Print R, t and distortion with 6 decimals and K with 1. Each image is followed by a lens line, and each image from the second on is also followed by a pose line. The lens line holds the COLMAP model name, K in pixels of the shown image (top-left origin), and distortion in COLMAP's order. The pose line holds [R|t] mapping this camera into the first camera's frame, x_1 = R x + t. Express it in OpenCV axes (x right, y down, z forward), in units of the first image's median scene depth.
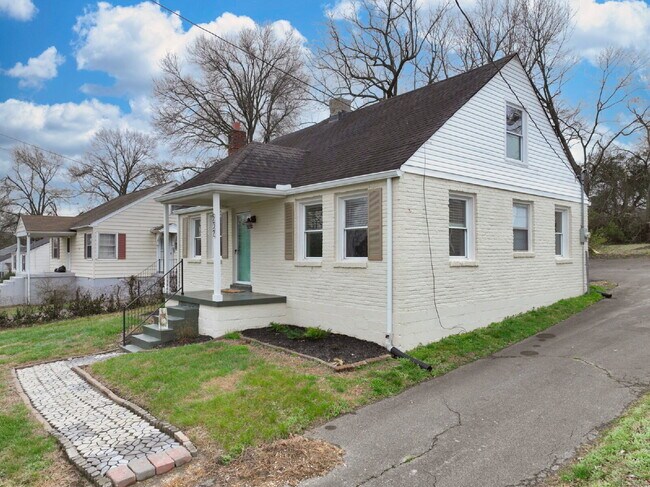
lens RADIAL K [[461.2, 0, 320.2], [0, 461.2, 252.8], [0, 0, 1]] dist [0.007934, 0.006015]
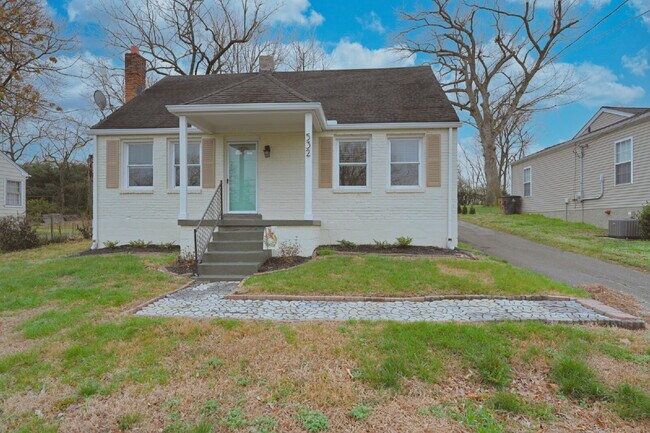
lens RADIAL K [[365.3, 0, 327.7], [0, 365.3, 225.2], [0, 0, 1]] dist [-0.000318, 0.000447]
pose [[0.704697, -0.002583, 0.709504, -0.843972], [-0.007151, 0.999917, 0.010742, 0.117965], [-0.709472, -0.012644, 0.704620, 0.443038]]
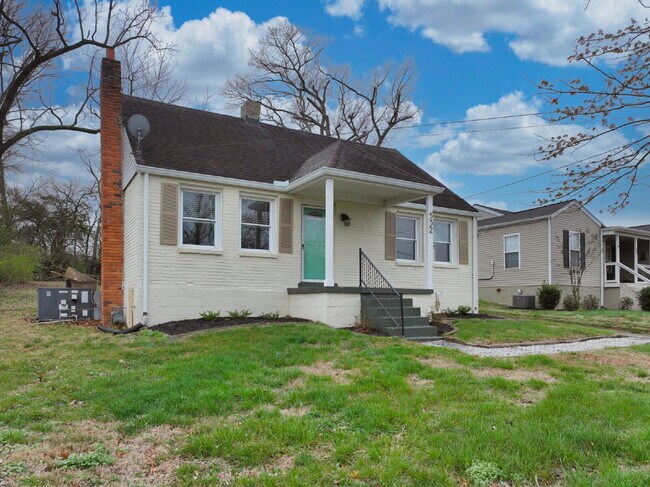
lens RADIAL K [[477.9, 0, 321.4], [0, 477.9, 299.4], [0, 0, 1]] dist [0.009000, 0.007409]
pose [[0.169924, 0.016195, 0.985324, -1.585913], [-0.006361, 0.999862, -0.015336, 0.165956], [-0.985437, -0.003662, 0.170003, 1.170366]]
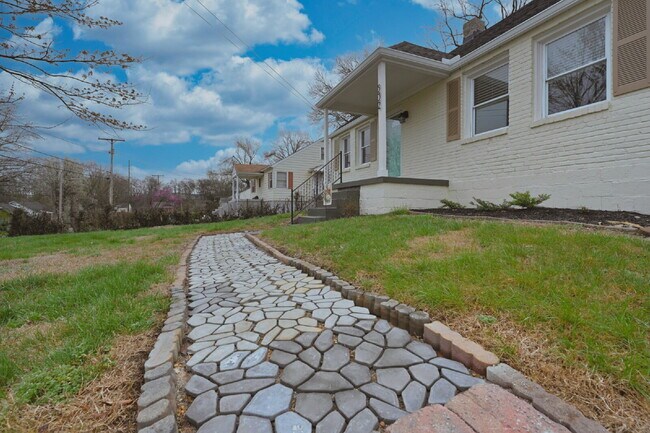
lens RADIAL K [[273.0, 0, 324.1], [0, 273.0, 206.4], [0, 0, 1]] dist [-0.000470, -0.000167]
pose [[0.959968, 0.004884, -0.280067, -0.199010], [-0.002867, 0.999967, 0.007614, 0.178589], [0.280095, -0.006506, 0.959950, 0.467464]]
